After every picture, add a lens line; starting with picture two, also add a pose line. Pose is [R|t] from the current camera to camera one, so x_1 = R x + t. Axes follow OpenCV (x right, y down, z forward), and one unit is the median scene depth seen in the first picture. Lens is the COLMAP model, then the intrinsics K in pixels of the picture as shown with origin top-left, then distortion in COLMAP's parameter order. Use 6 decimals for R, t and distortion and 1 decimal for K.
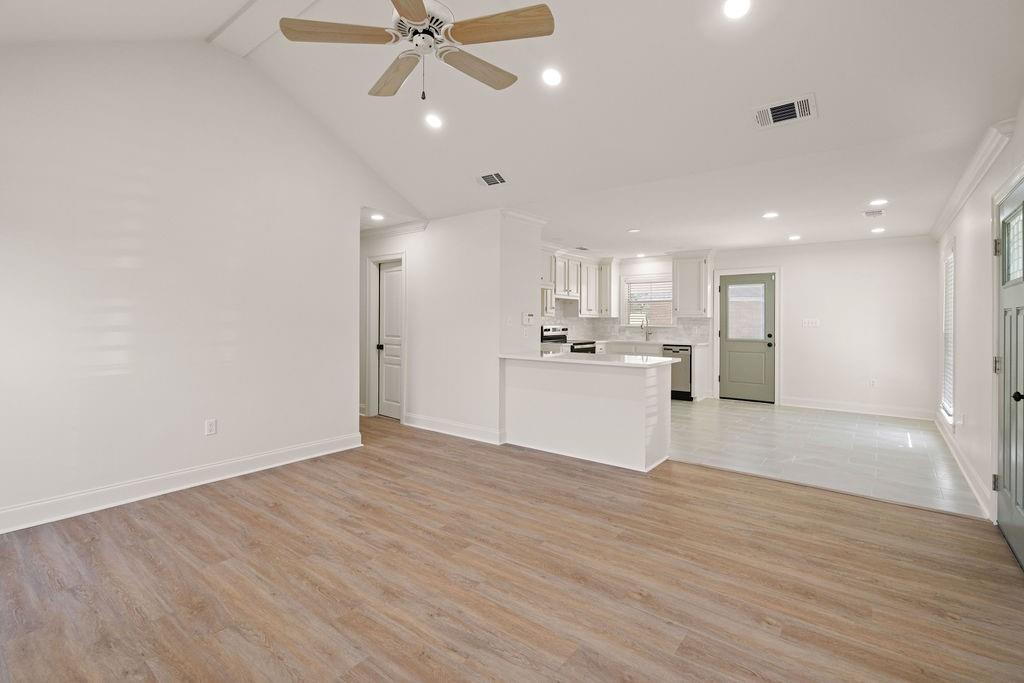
lens RADIAL K [[474.5, 0, 512.1], [0, 474.5, 320.1], [0, 0, 1]] dist [0.002515, 0.001257]
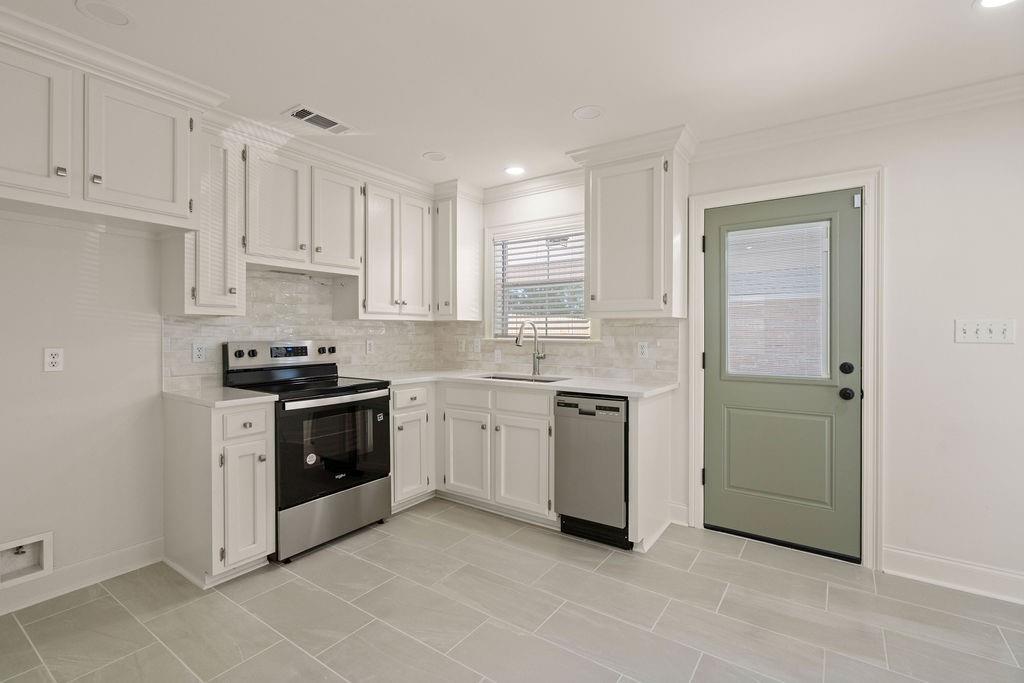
lens RADIAL K [[469.3, 0, 511.6], [0, 469.3, 331.3], [0, 0, 1]] dist [0.000770, 0.000336]
pose [[0.998545, -0.004141, 0.053774, 0.260403], [0.003916, 0.999983, 0.004275, 0.002970], [-0.053790, -0.004058, 0.998544, 0.627021]]
